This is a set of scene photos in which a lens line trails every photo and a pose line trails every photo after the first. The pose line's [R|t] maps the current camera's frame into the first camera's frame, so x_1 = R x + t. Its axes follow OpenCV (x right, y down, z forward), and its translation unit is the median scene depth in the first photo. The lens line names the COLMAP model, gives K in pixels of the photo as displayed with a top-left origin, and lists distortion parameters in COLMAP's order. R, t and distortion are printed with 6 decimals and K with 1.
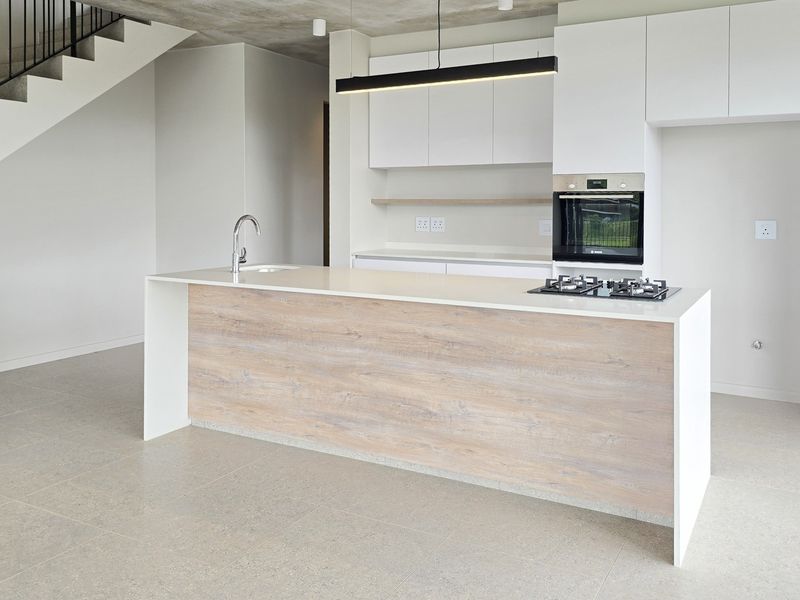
lens RADIAL K [[731.0, 0, 368.8], [0, 731.0, 225.3], [0, 0, 1]] dist [0.054824, -0.003442]
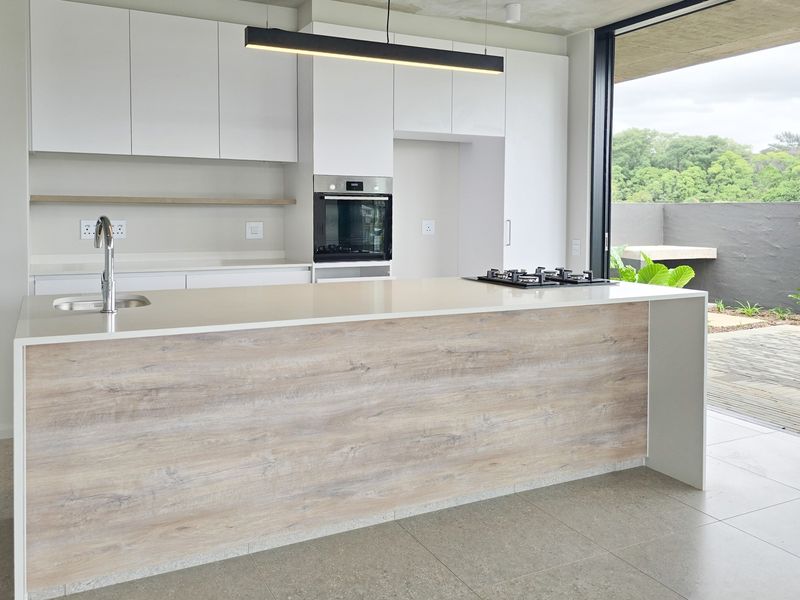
lens RADIAL K [[661.5, 0, 364.1], [0, 661.5, 235.7], [0, 0, 1]] dist [0.034413, -0.011322]
pose [[0.554771, -0.028651, 0.831510, -0.578708], [0.025179, 0.999527, 0.017642, -0.002304], [-0.831622, 0.011149, 0.555230, 0.593604]]
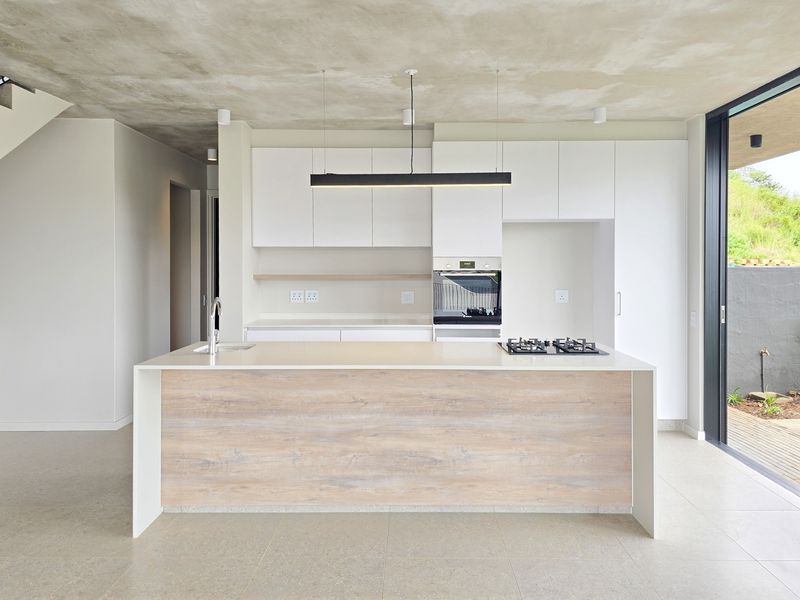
lens RADIAL K [[621.4, 0, 401.5], [0, 621.4, 271.8], [0, 0, 1]] dist [0.039965, -0.007446]
pose [[0.866431, -0.008806, 0.499220, -0.434791], [0.018838, 0.999709, -0.015060, -0.036527], [-0.498942, 0.022453, 0.866345, 0.123424]]
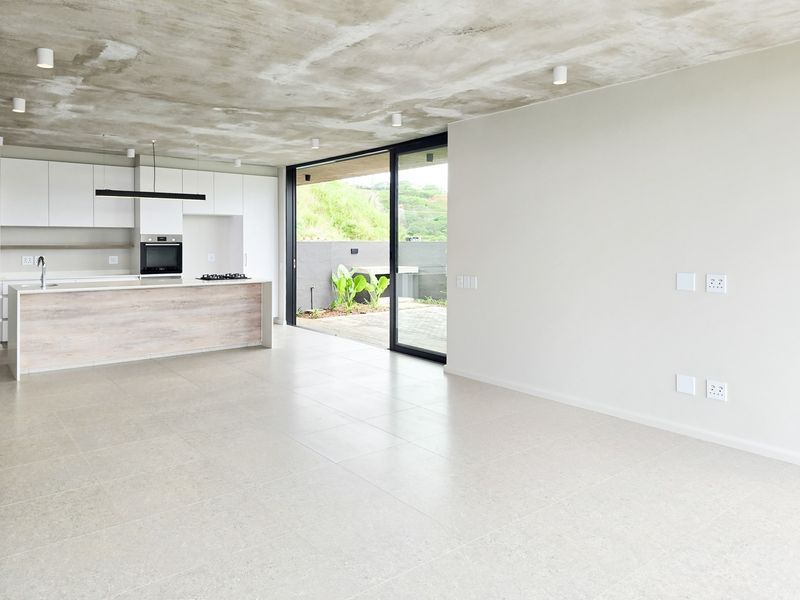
lens RADIAL K [[599.2, 0, 409.7], [0, 599.2, 243.9], [0, 0, 1]] dist [0.089214, -0.104144]
pose [[0.363149, -0.006588, 0.931708, -1.455421], [0.030000, 0.999539, -0.004626, -0.011916], [-0.931248, 0.029631, 0.363179, -0.493863]]
